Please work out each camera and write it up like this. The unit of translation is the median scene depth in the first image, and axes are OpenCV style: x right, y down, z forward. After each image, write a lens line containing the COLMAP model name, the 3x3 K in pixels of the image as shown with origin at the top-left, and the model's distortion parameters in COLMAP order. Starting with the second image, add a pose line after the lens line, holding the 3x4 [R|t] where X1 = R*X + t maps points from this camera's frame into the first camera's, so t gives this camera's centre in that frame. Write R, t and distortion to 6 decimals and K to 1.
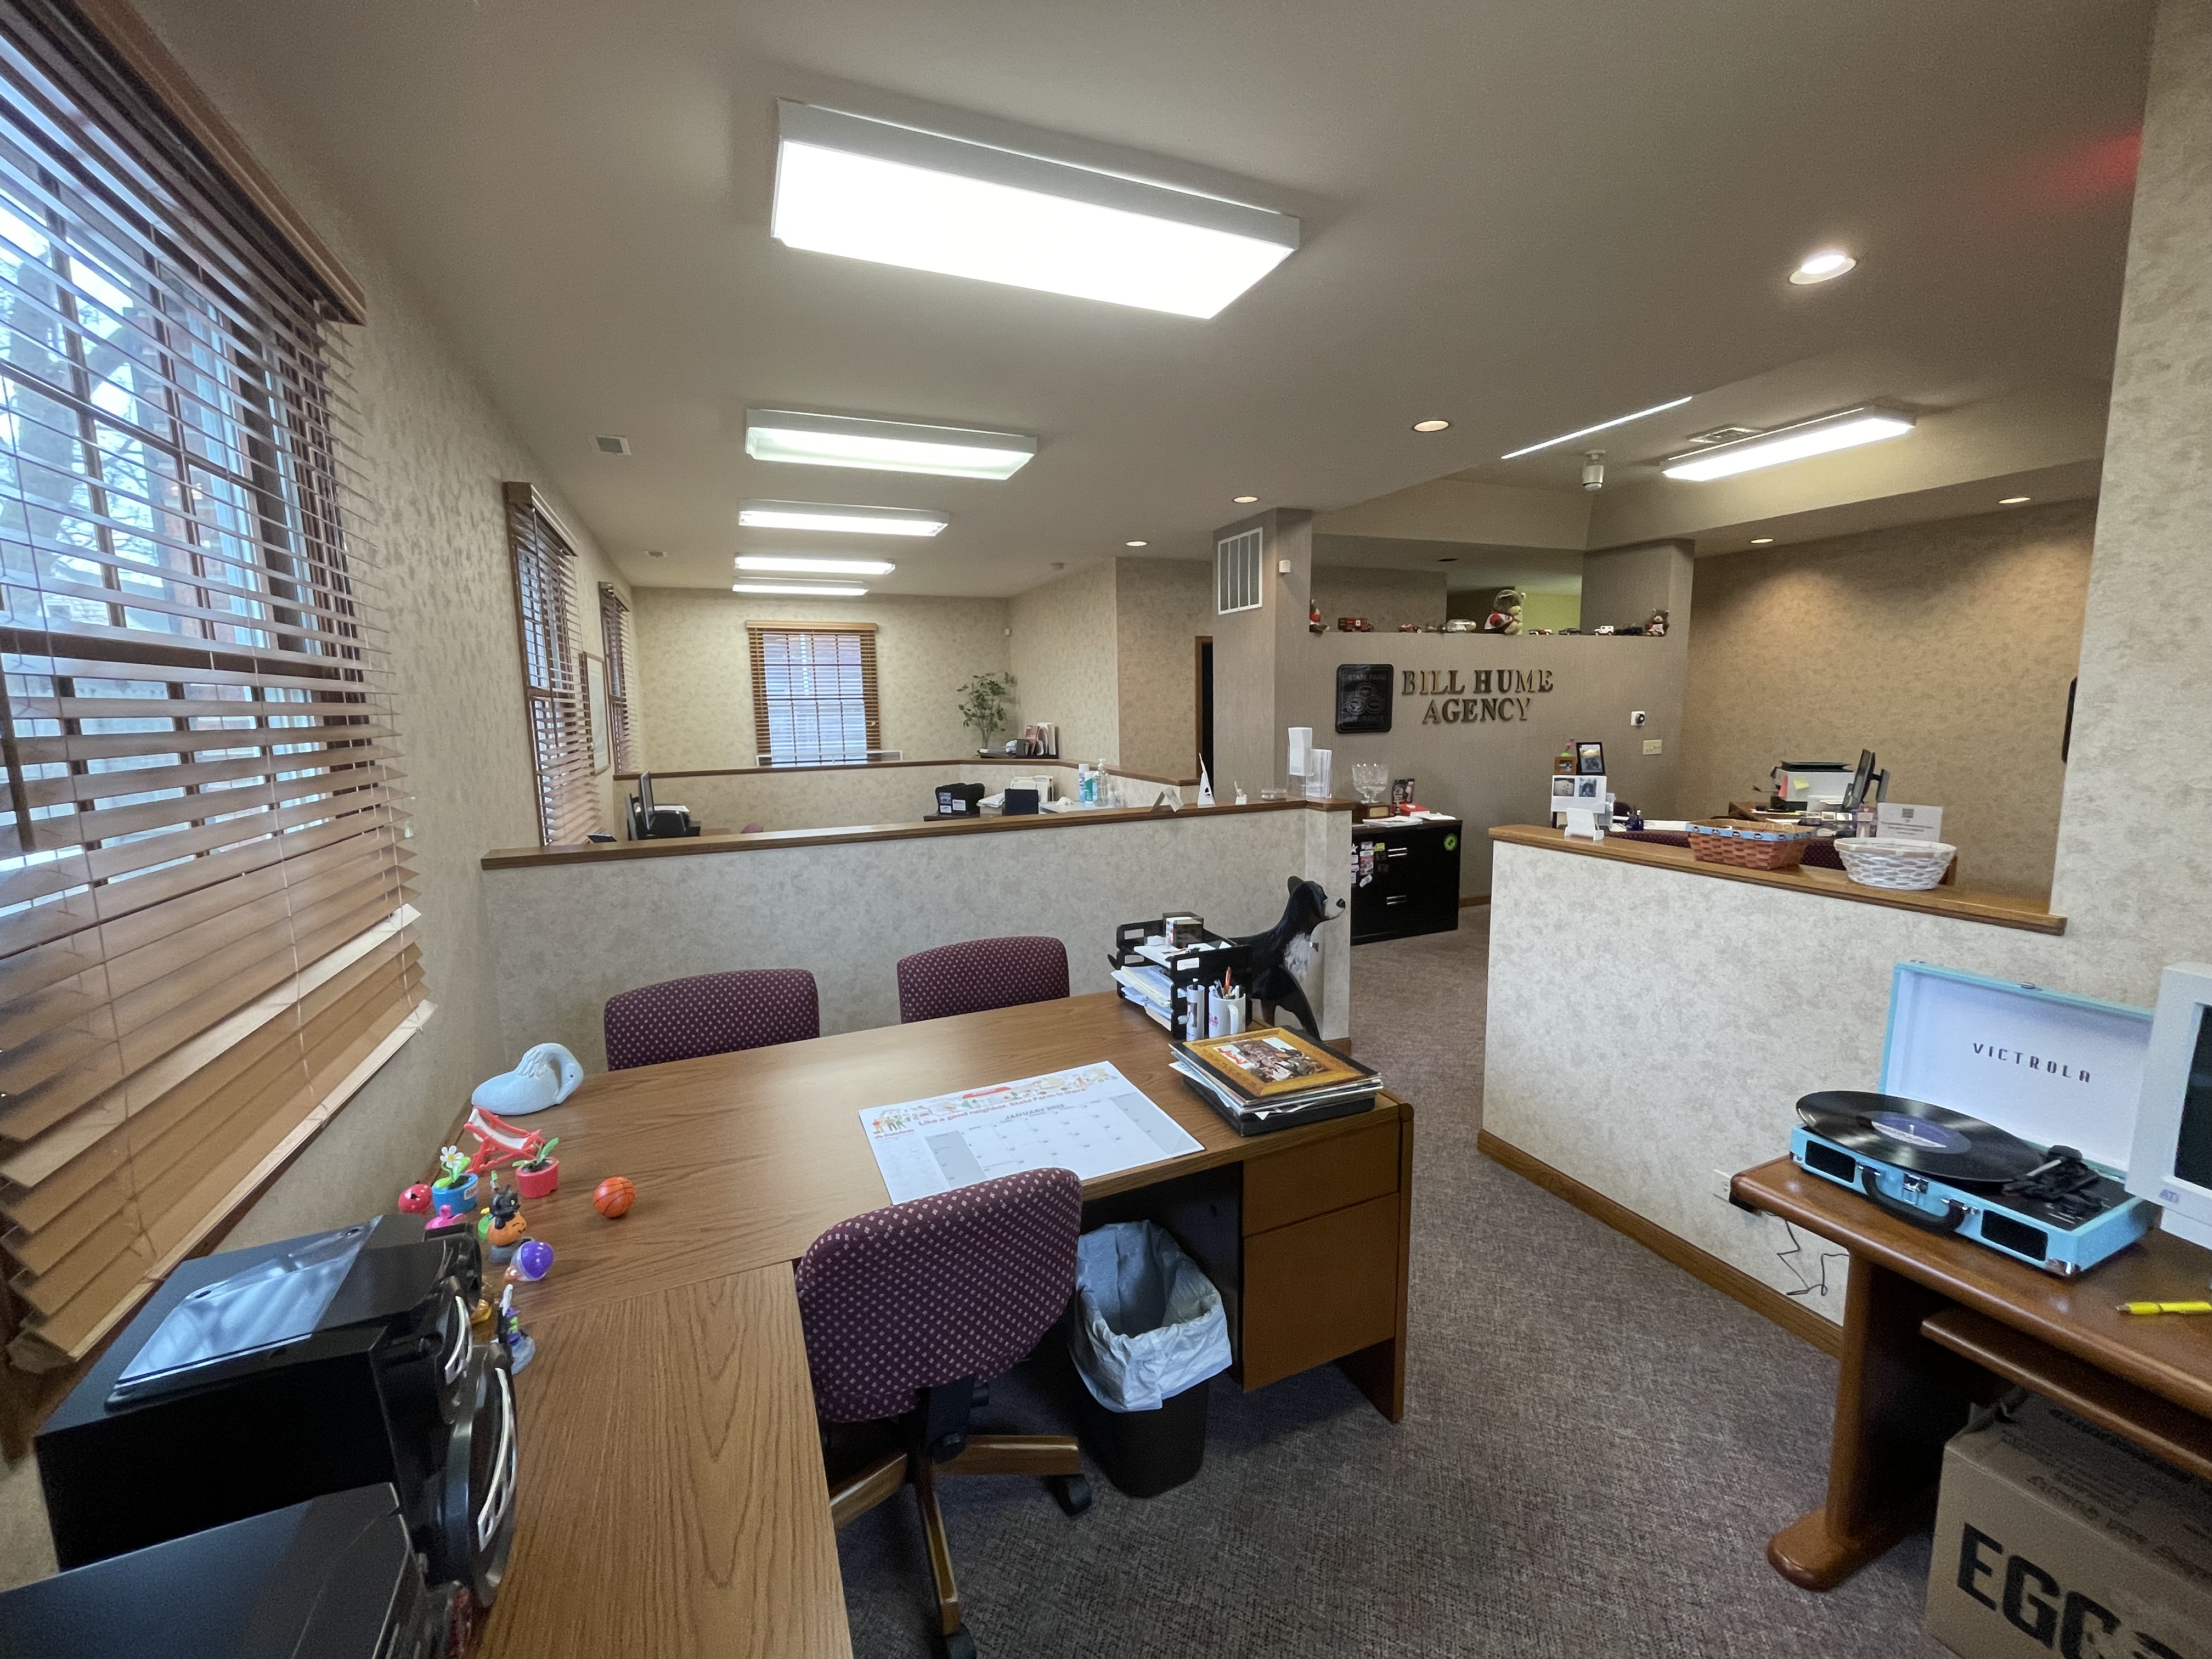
lens RADIAL K [[887.8, 0, 1098.2], [0, 887.8, 822.6], [0, 0, 1]] dist [0.000134, 0.000597]
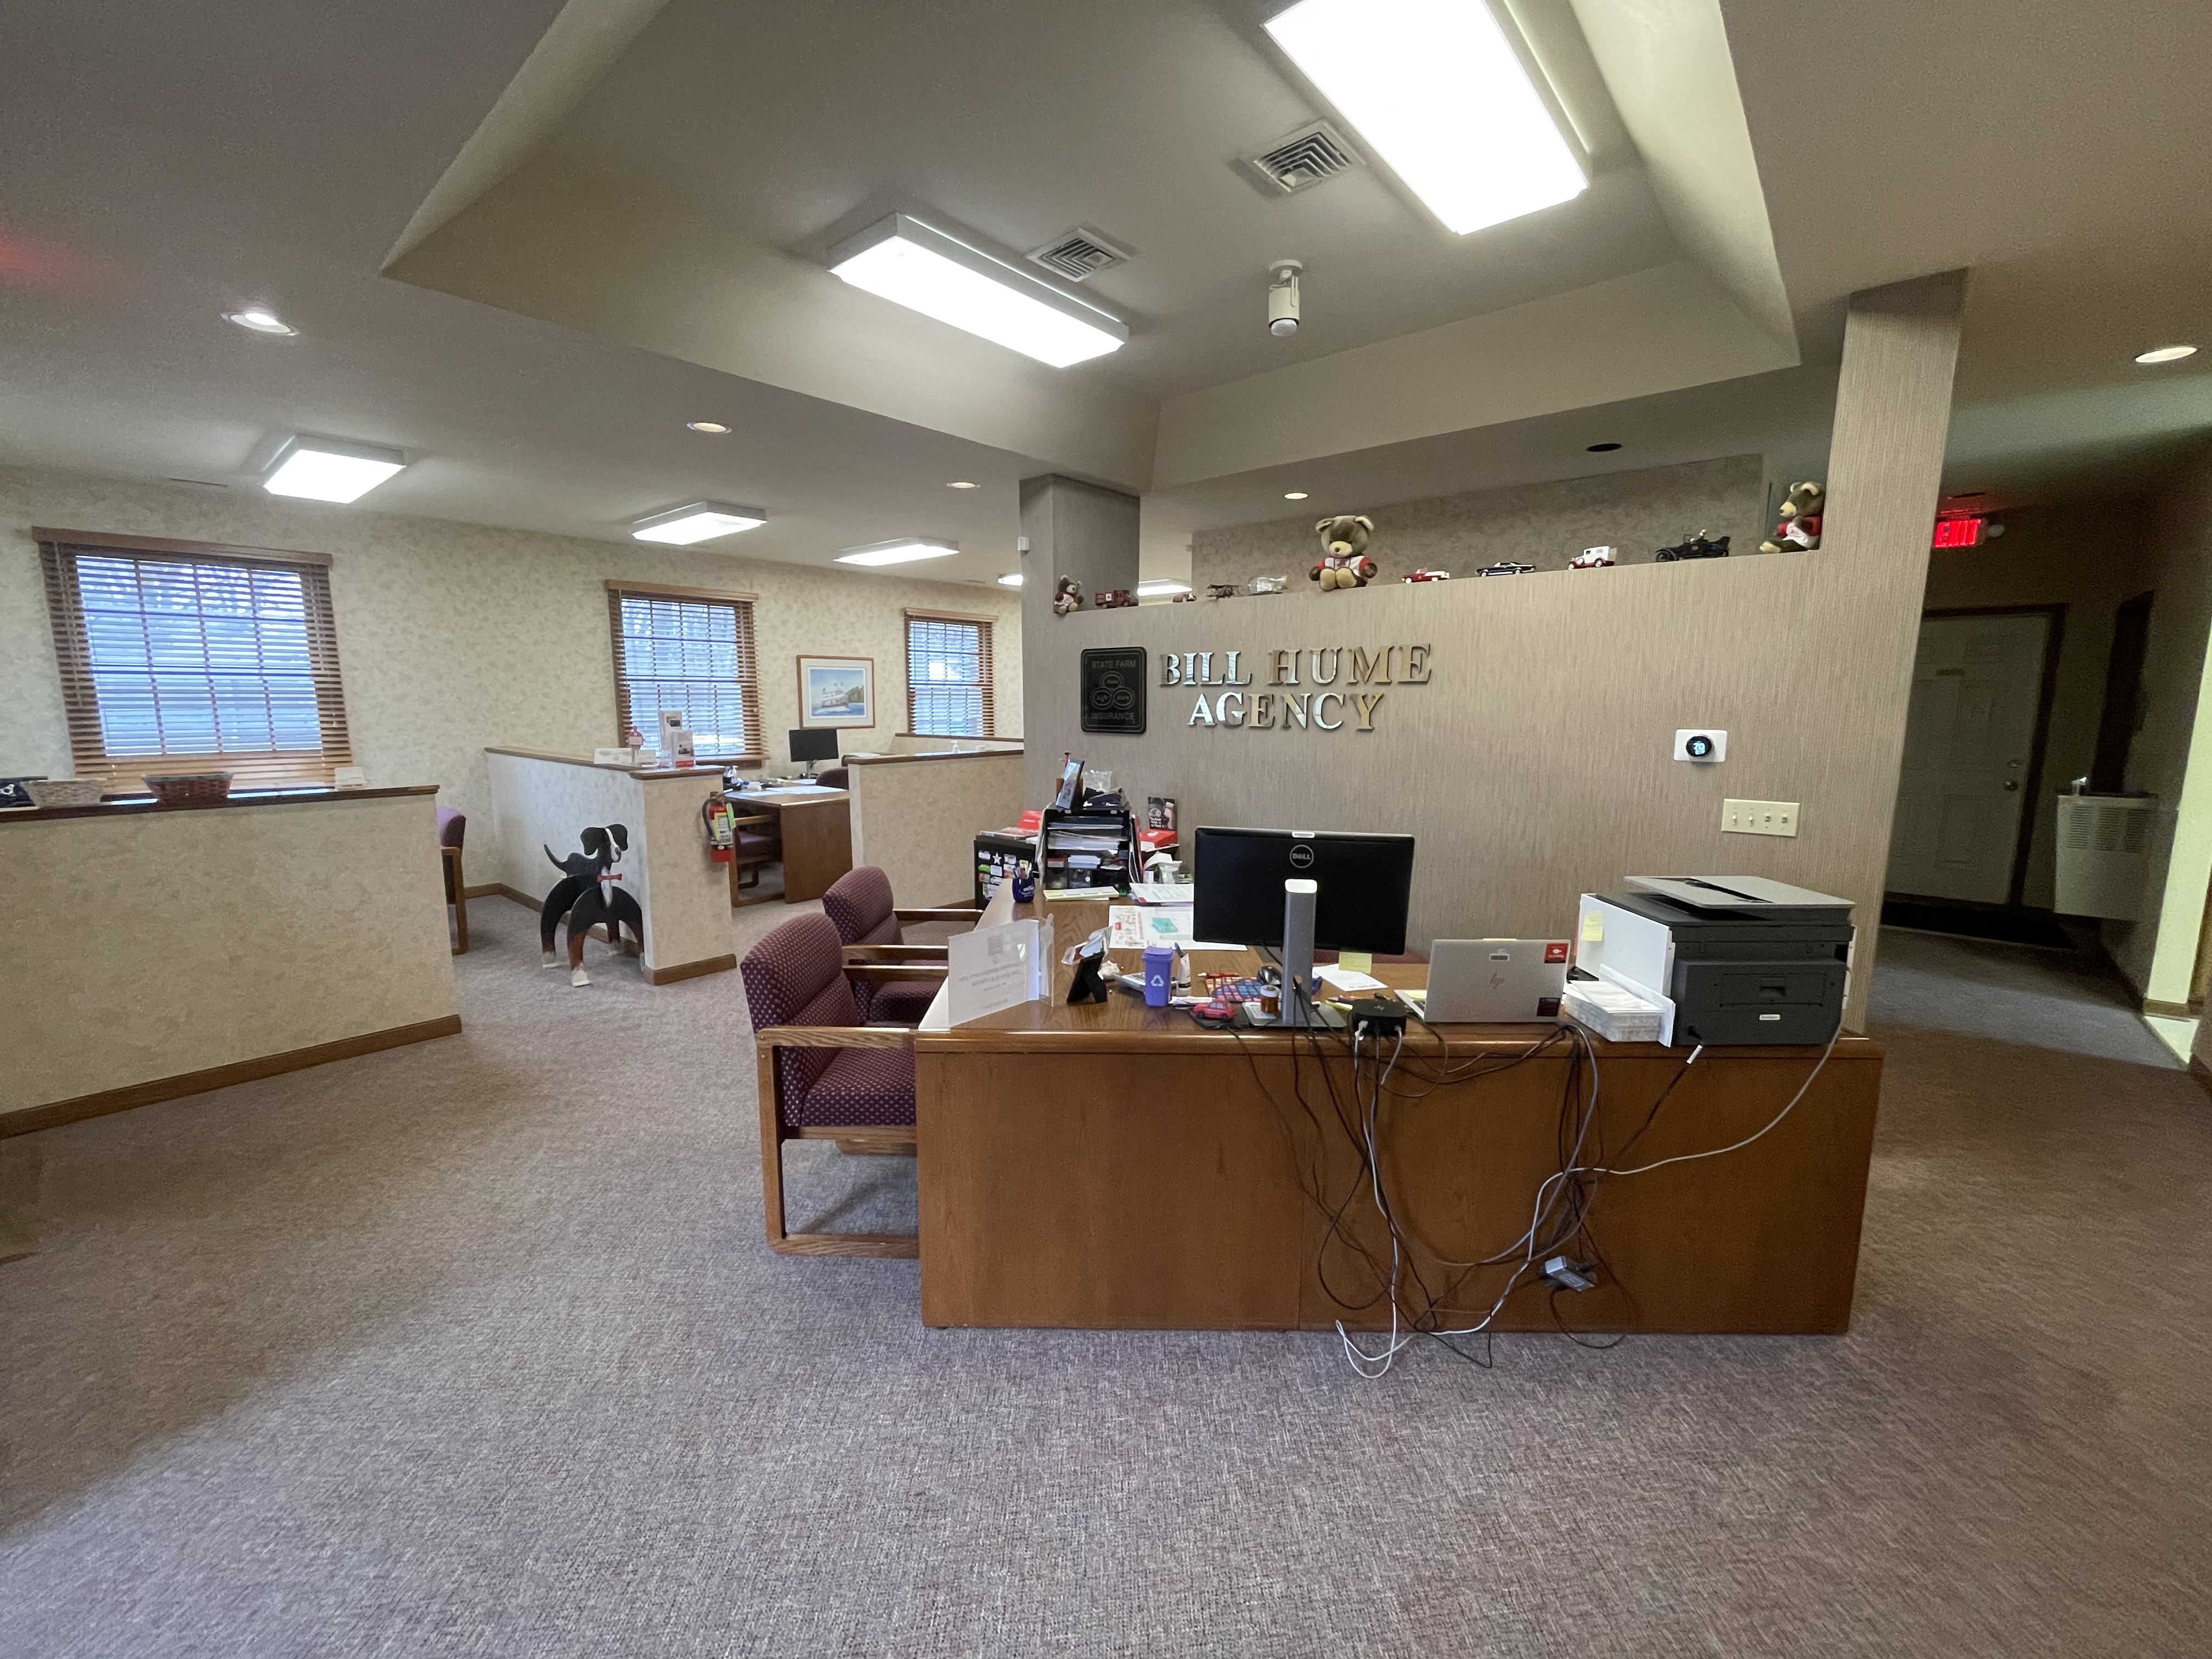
lens RADIAL K [[887.8, 0, 1107.5], [0, 887.8, 824.4], [0, 0, 1]] dist [0.000134, 0.000597]
pose [[0.435501, 0.149275, -0.887725, 0.998770], [-0.130233, 0.986228, 0.101949, -0.098071], [0.890718, 0.071212, 0.448944, 0.624109]]
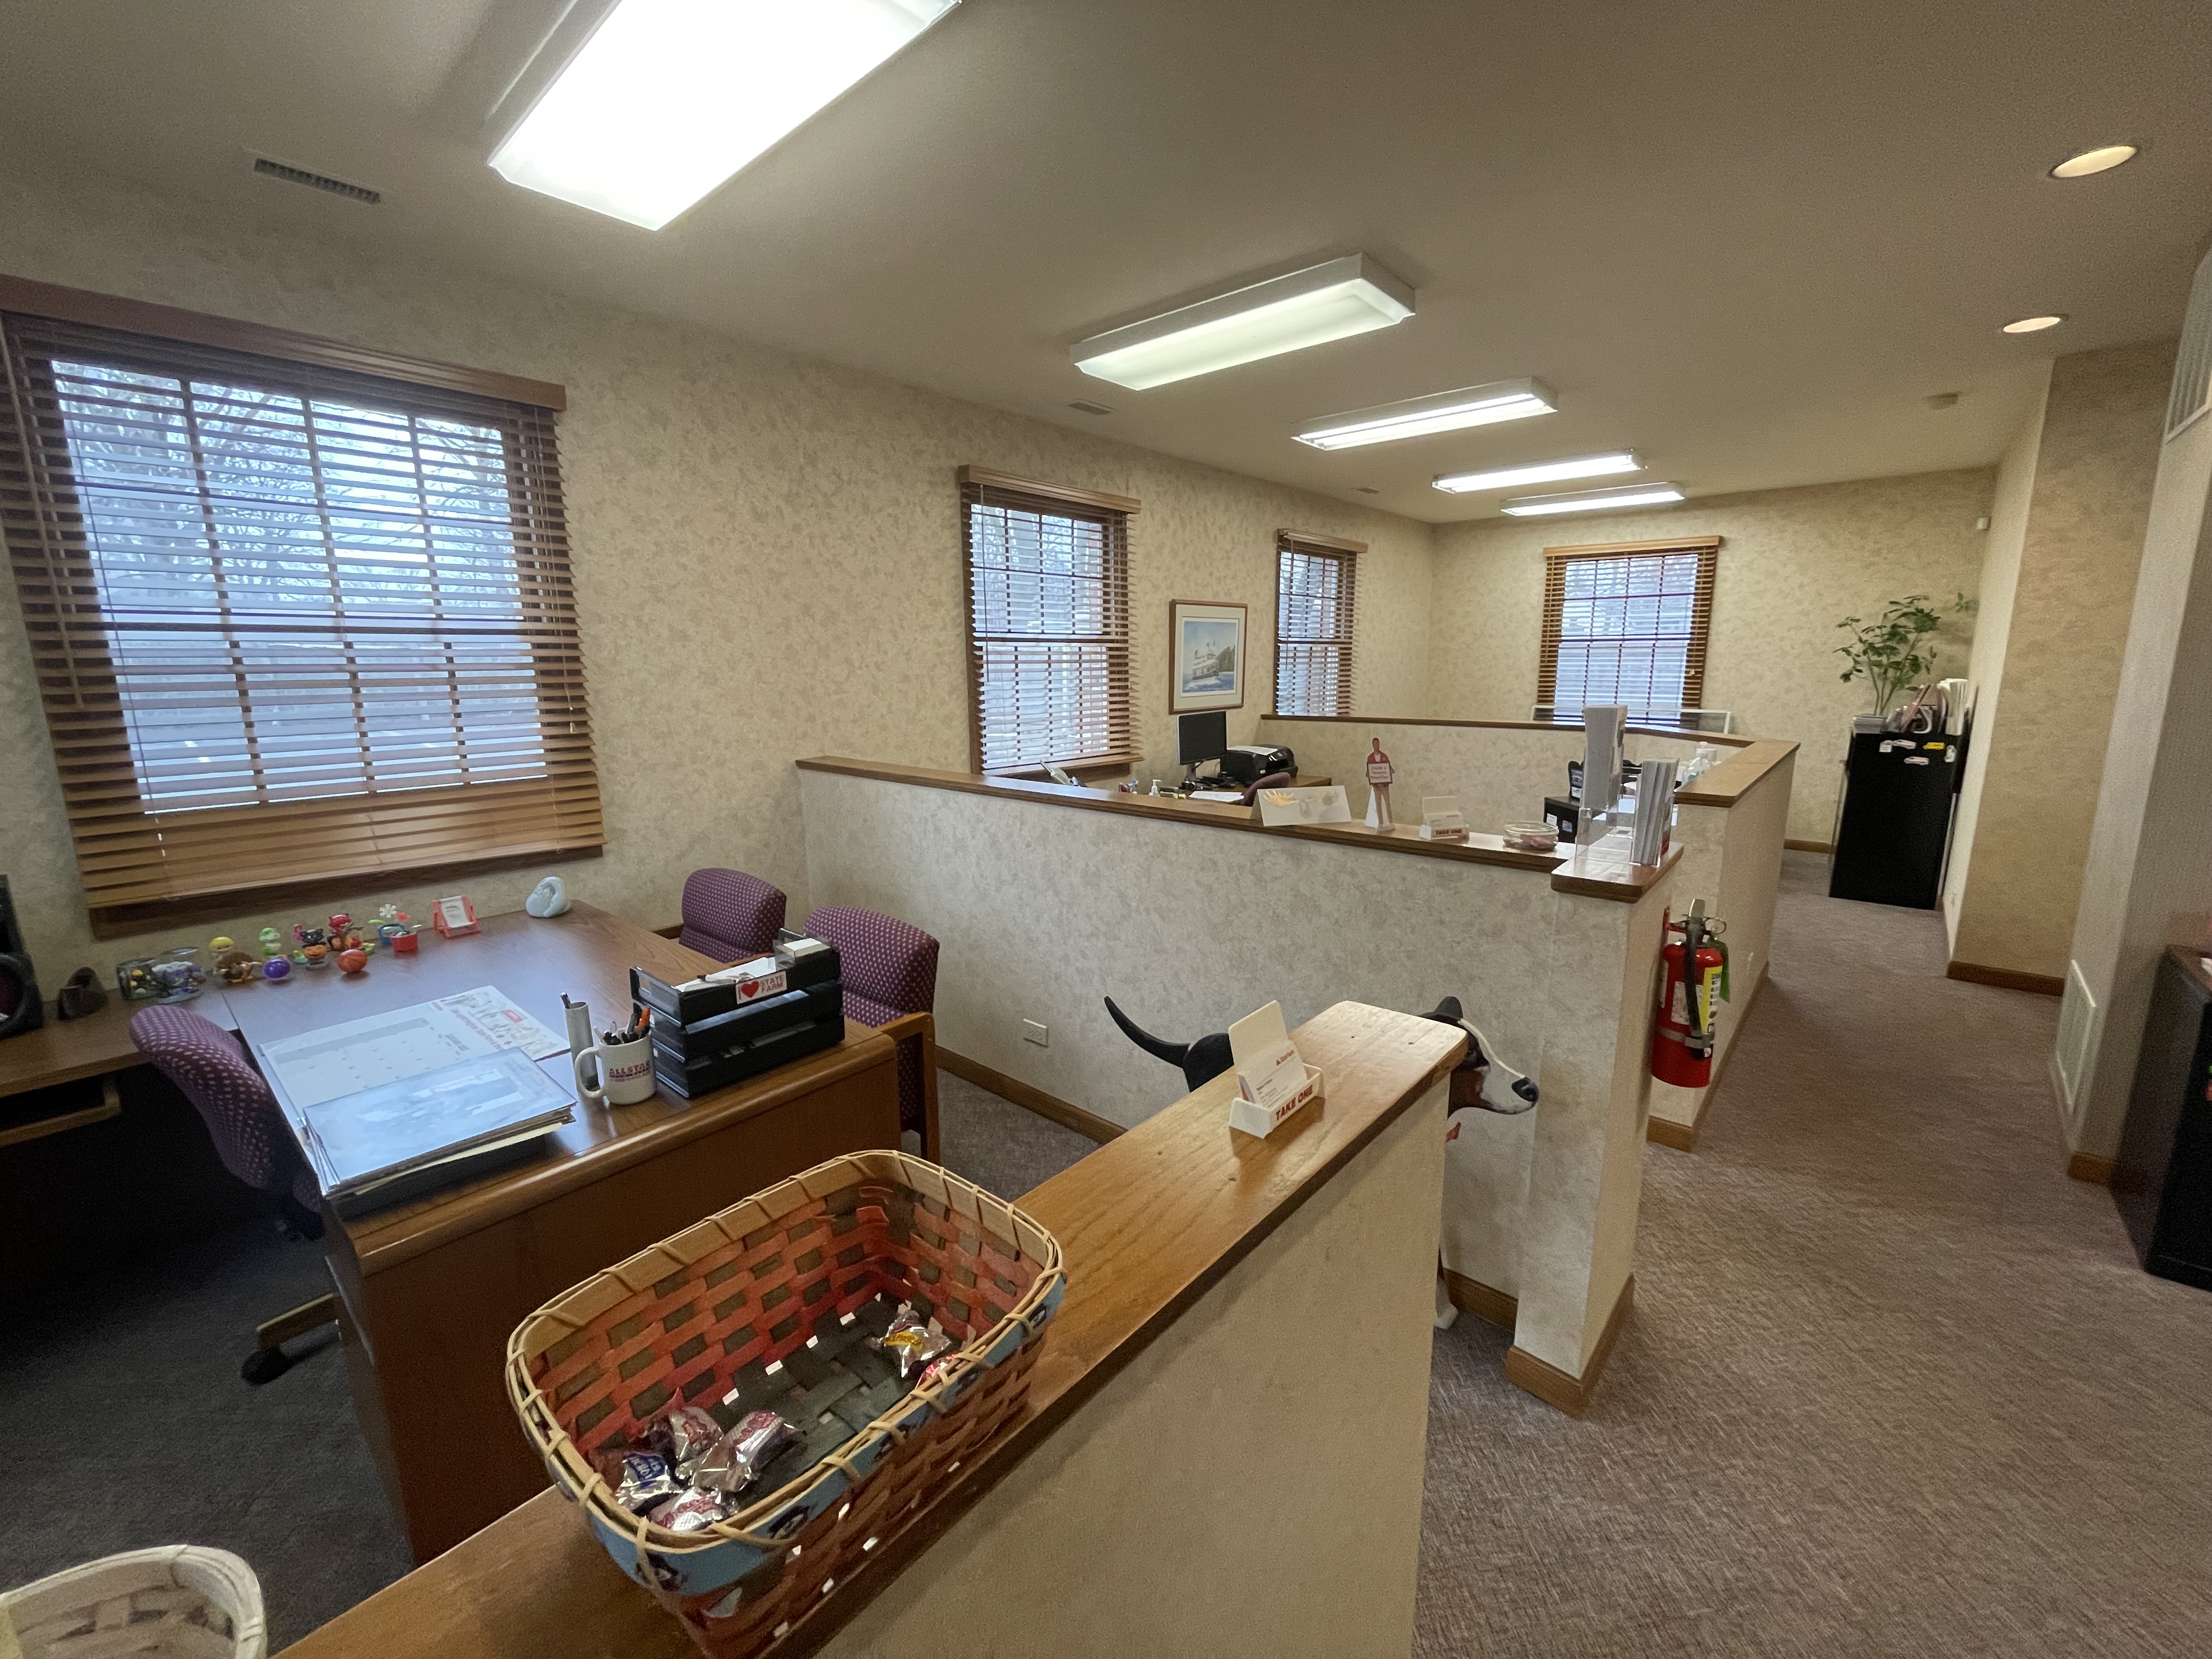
lens RADIAL K [[887.8, 0, 1101.9], [0, 887.8, 823.6], [0, 0, 1]] dist [0.000134, 0.000597]
pose [[0.432747, 0.179474, -0.883470, 0.332150], [-0.118977, 0.982781, 0.141371, -0.050179], [0.893630, 0.043935, 0.446649, 0.345430]]
